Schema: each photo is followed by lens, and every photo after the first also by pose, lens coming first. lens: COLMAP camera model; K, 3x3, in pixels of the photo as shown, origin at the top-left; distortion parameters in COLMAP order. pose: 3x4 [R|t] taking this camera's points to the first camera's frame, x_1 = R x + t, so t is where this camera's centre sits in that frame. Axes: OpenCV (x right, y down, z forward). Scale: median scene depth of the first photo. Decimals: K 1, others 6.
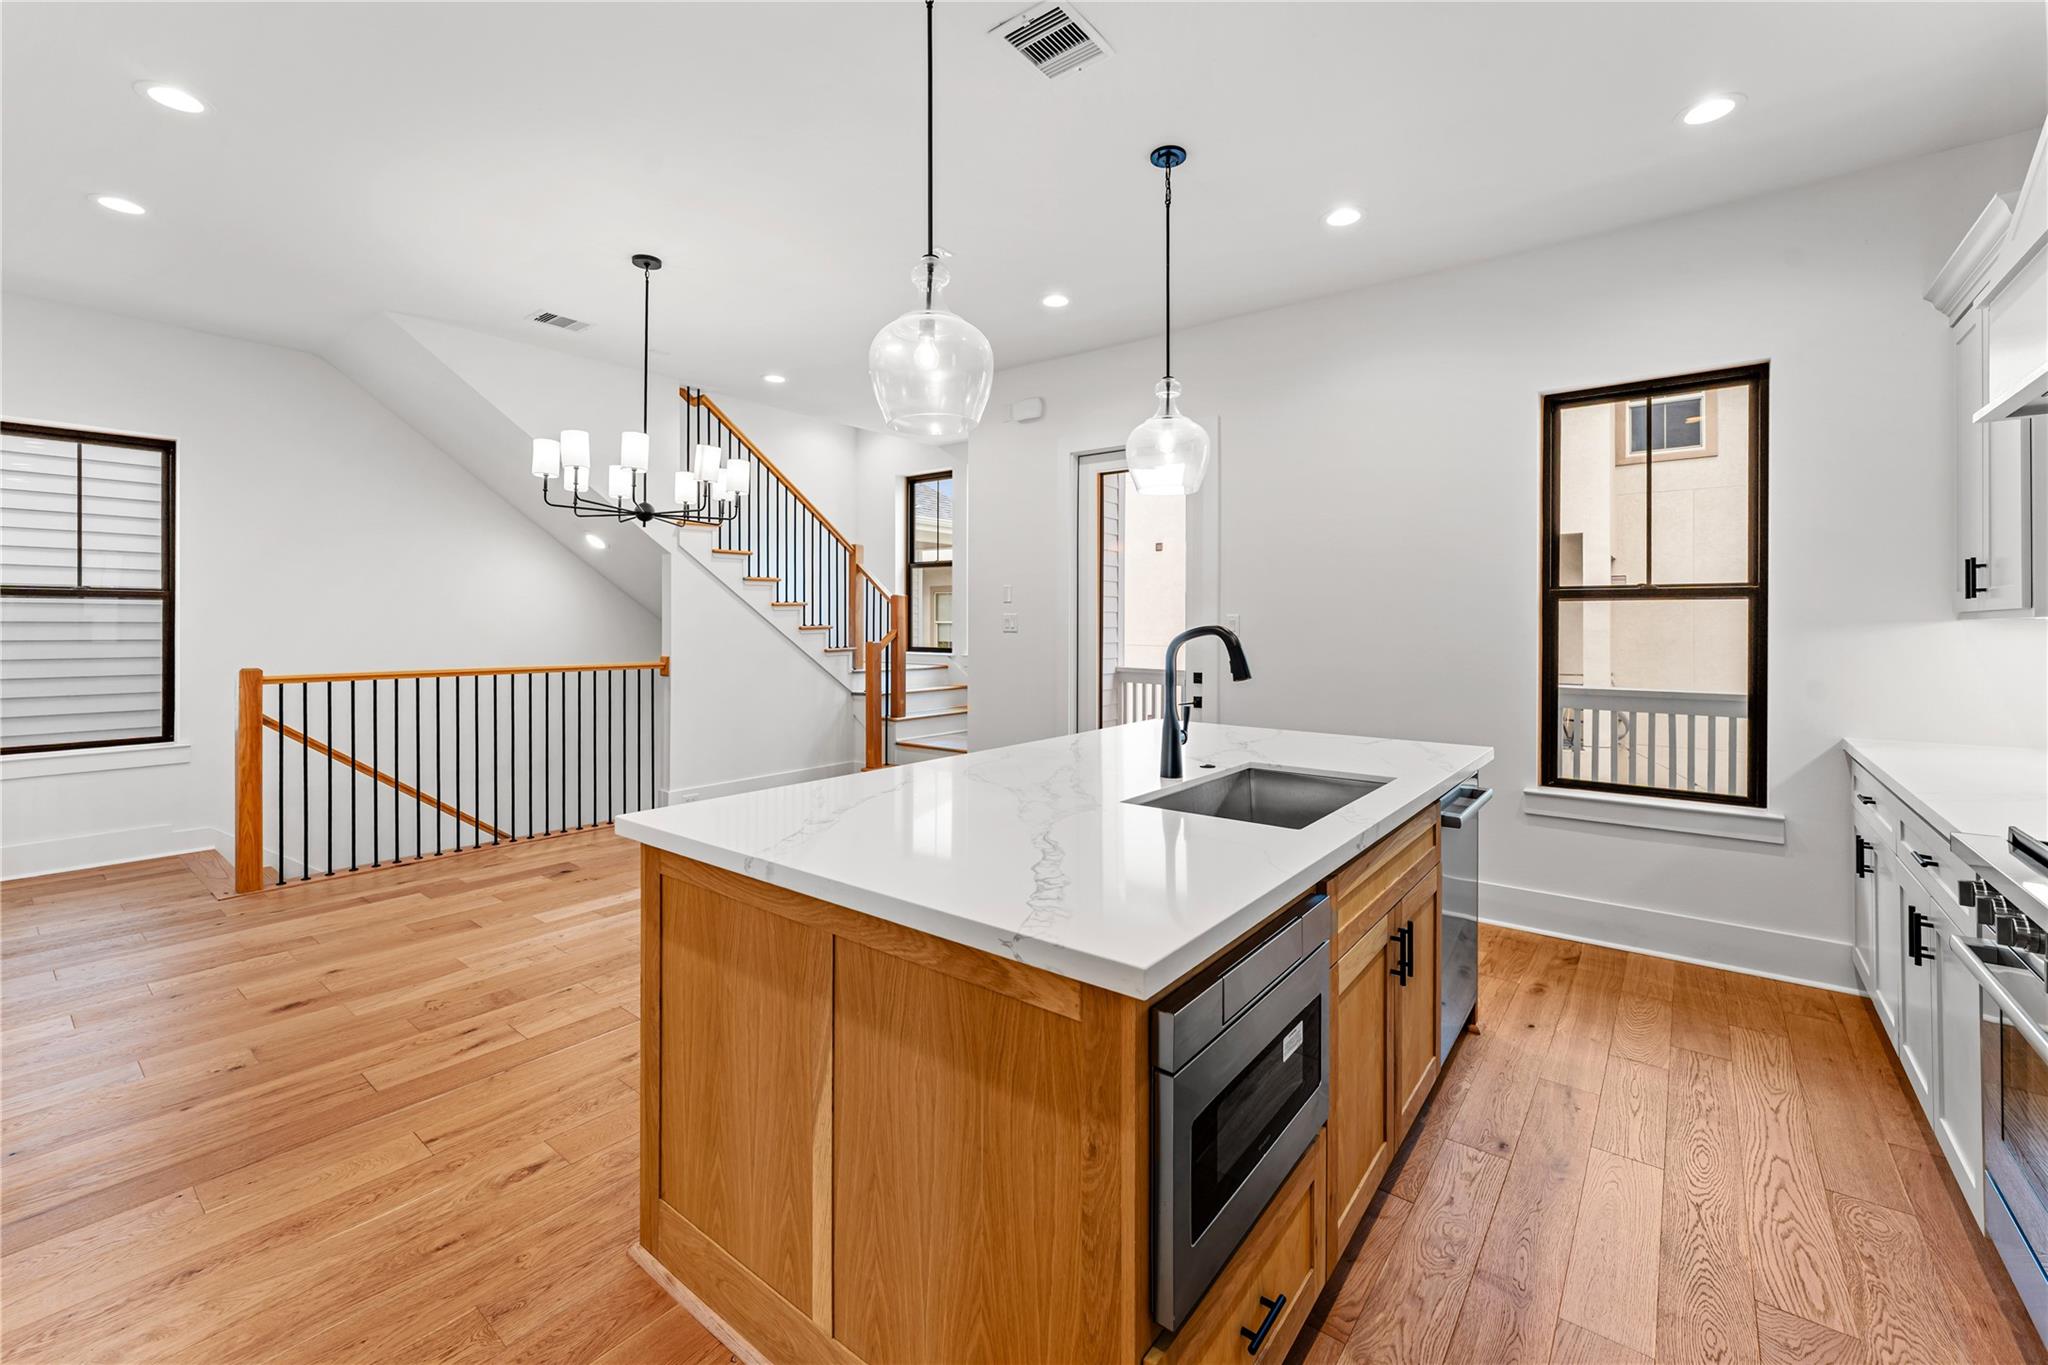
lens RADIAL K [[843.4, 0, 1020.3], [0, 843.4, 626.9], [0, 0, 1]] dist [-0.001075, -0.000442]
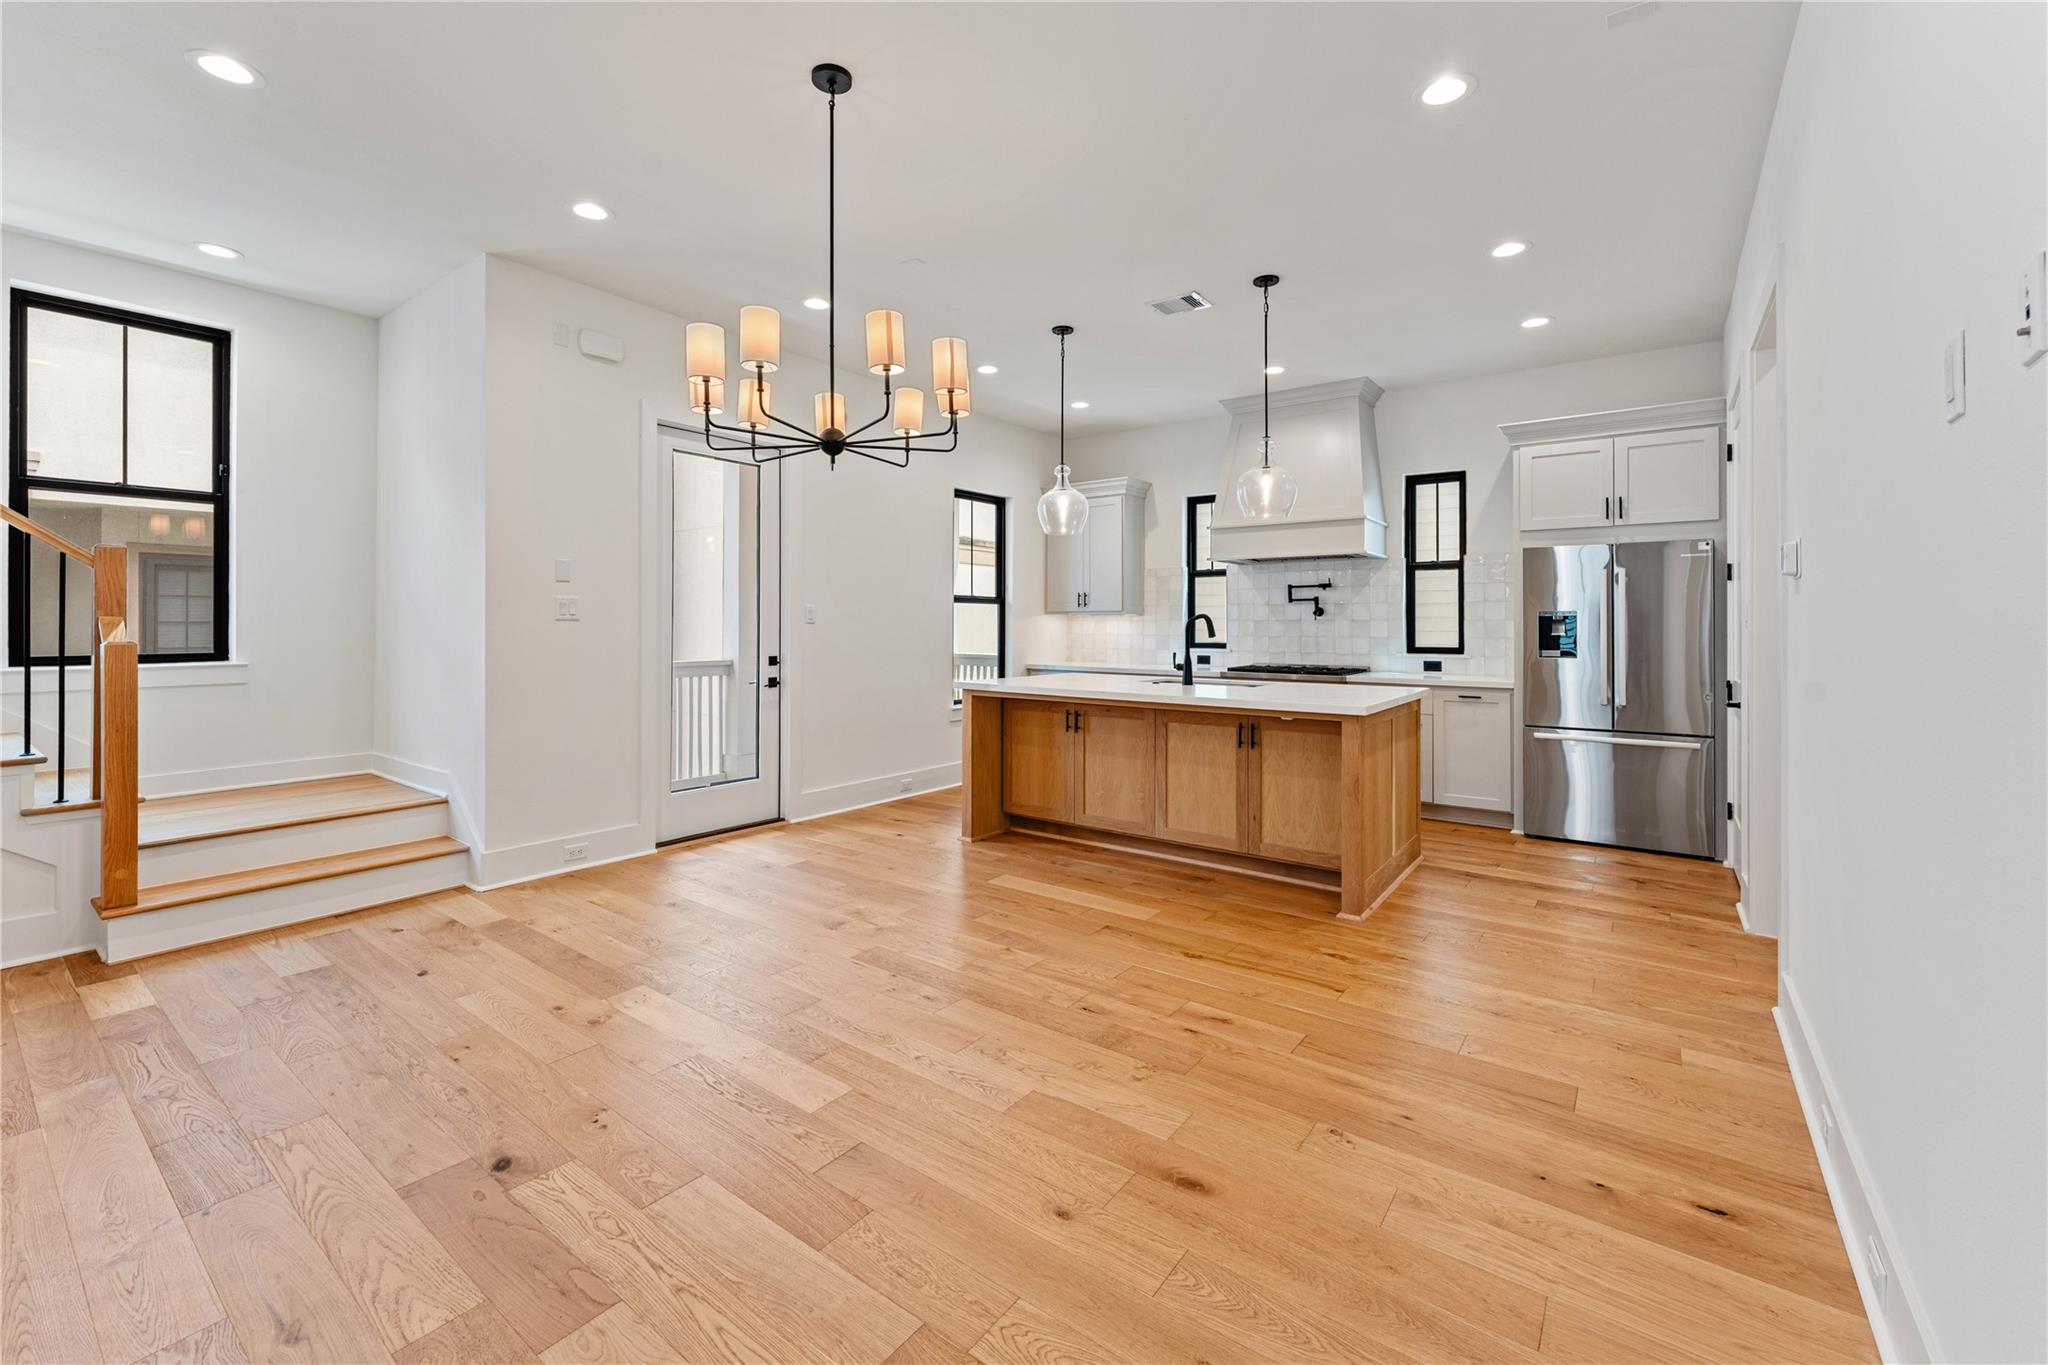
lens RADIAL K [[843.4, 0, 1020.3], [0, 843.4, 626.9], [0, 0, 1]] dist [-0.001075, -0.000442]
pose [[-0.022615, -0.005035, 0.999732, -2.143661], [0.000676, 0.999987, 0.005051, 0.022443], [-0.999744, 0.000790, -0.022611, 1.622070]]
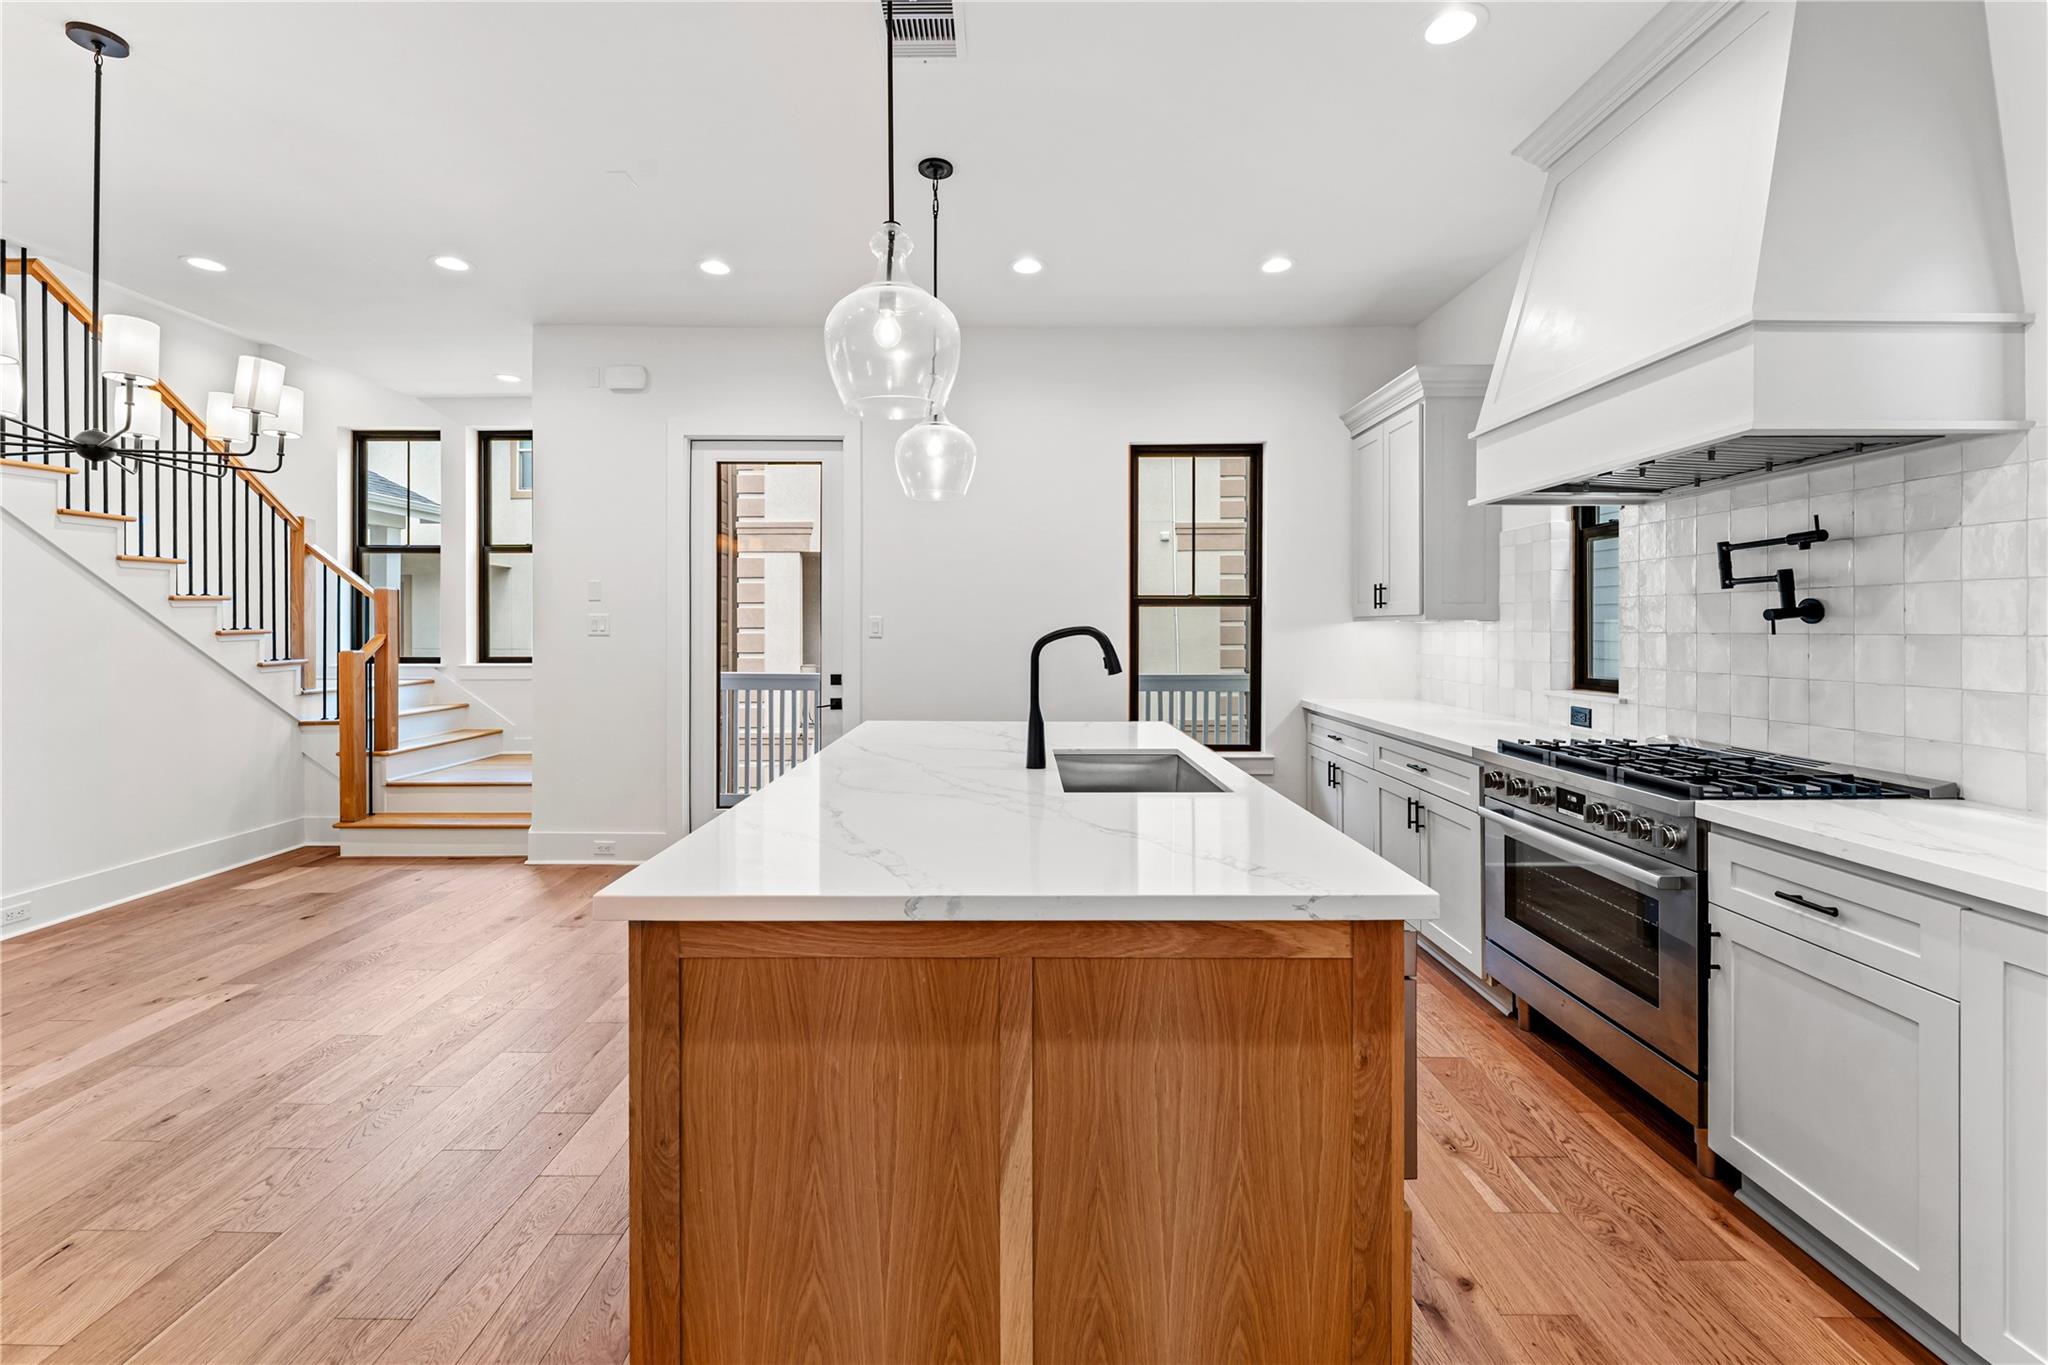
lens RADIAL K [[841.8, 0, 1016.5], [0, 841.8, 634.5], [0, 0, 1]] dist [0.000023, -0.000142]
pose [[0.787110, -0.008952, 0.616748, -0.550324], [0.004668, 0.999952, 0.008557, -0.000764], [-0.616795, -0.003857, 0.787114, 0.190523]]
